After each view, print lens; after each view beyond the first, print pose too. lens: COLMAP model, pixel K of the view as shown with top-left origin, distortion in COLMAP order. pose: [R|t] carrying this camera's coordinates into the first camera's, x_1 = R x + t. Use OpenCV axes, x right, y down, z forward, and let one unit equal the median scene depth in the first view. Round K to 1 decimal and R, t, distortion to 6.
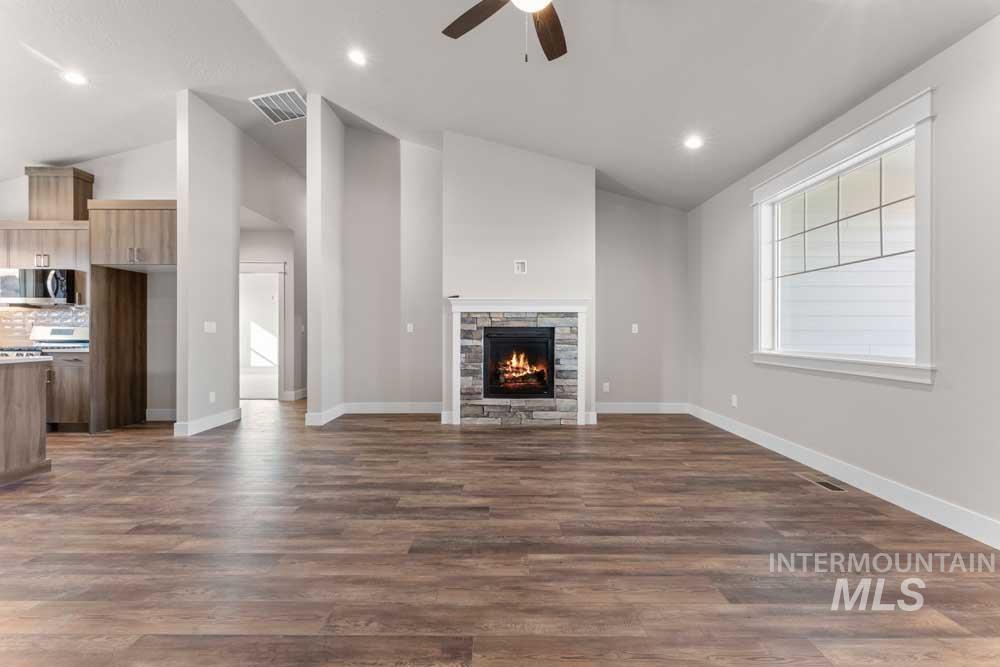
lens RADIAL K [[395.6, 0, 500.0], [0, 395.6, 332.2], [0, 0, 1]] dist [0.000721, -0.000239]
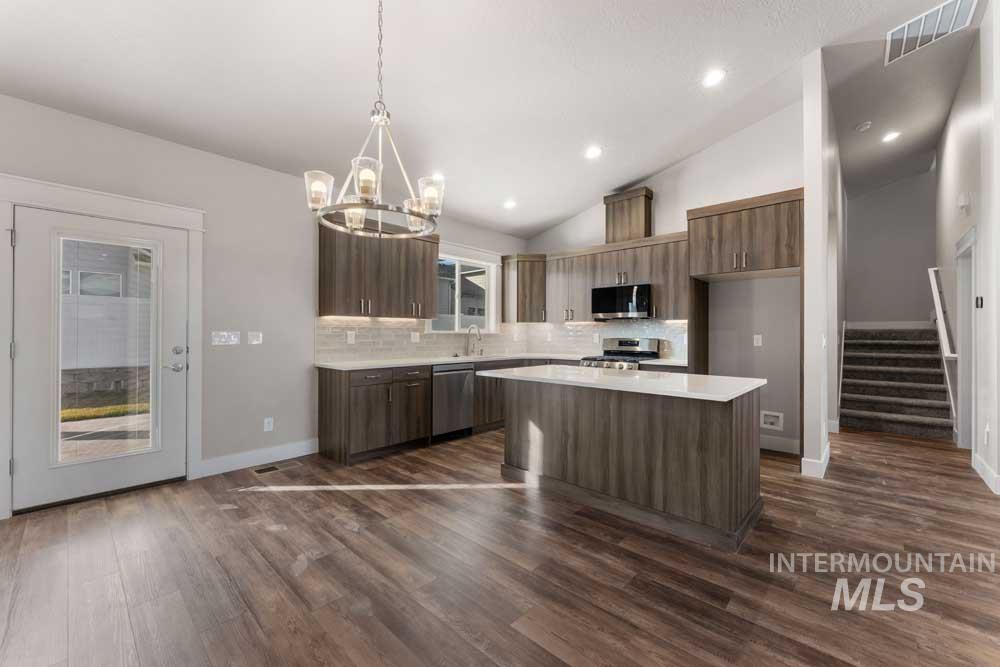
lens RADIAL K [[399.3, 0, 503.8], [0, 399.3, 332.8], [0, 0, 1]] dist [-0.002629, -0.000336]
pose [[0.736749, -0.001402, -0.676165, -0.634155], [-0.002822, 0.999983, -0.005149, -0.023275], [0.676160, 0.005701, 0.736732, -0.028229]]
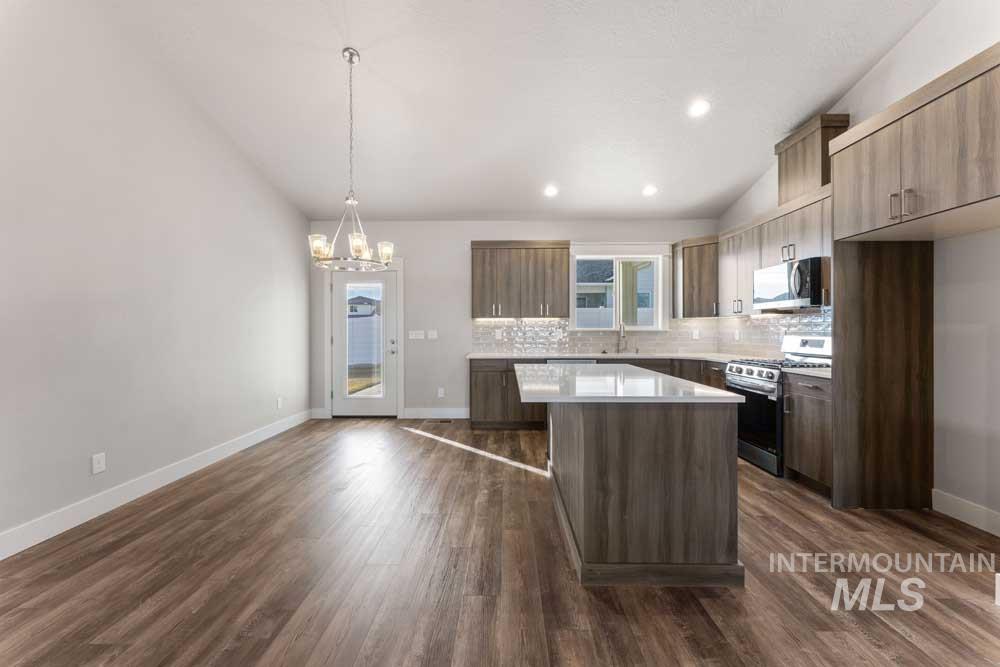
lens RADIAL K [[395.6, 0, 500.0], [0, 395.6, 332.2], [0, 0, 1]] dist [0.000721, -0.000239]
pose [[-0.012052, 0.000254, -0.999927, -0.352104], [-0.000174, 1.000000, 0.000256, -0.022554], [0.999927, 0.000178, -0.012052, 0.424103]]
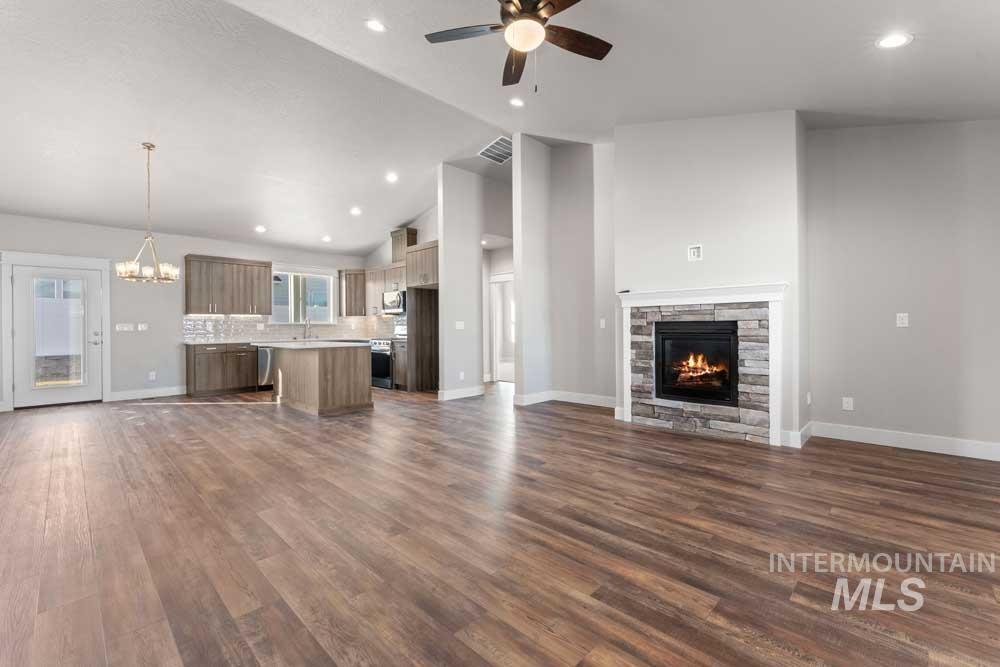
lens RADIAL K [[428.9, 0, 502.0], [0, 428.9, 327.9], [0, 0, 1]] dist [0.000401, -0.000153]
pose [[0.715118, -0.007128, -0.698968, 0.412861], [0.007745, 0.999967, -0.002273, 0.000401], [0.698961, -0.003788, 0.715150, 0.020859]]
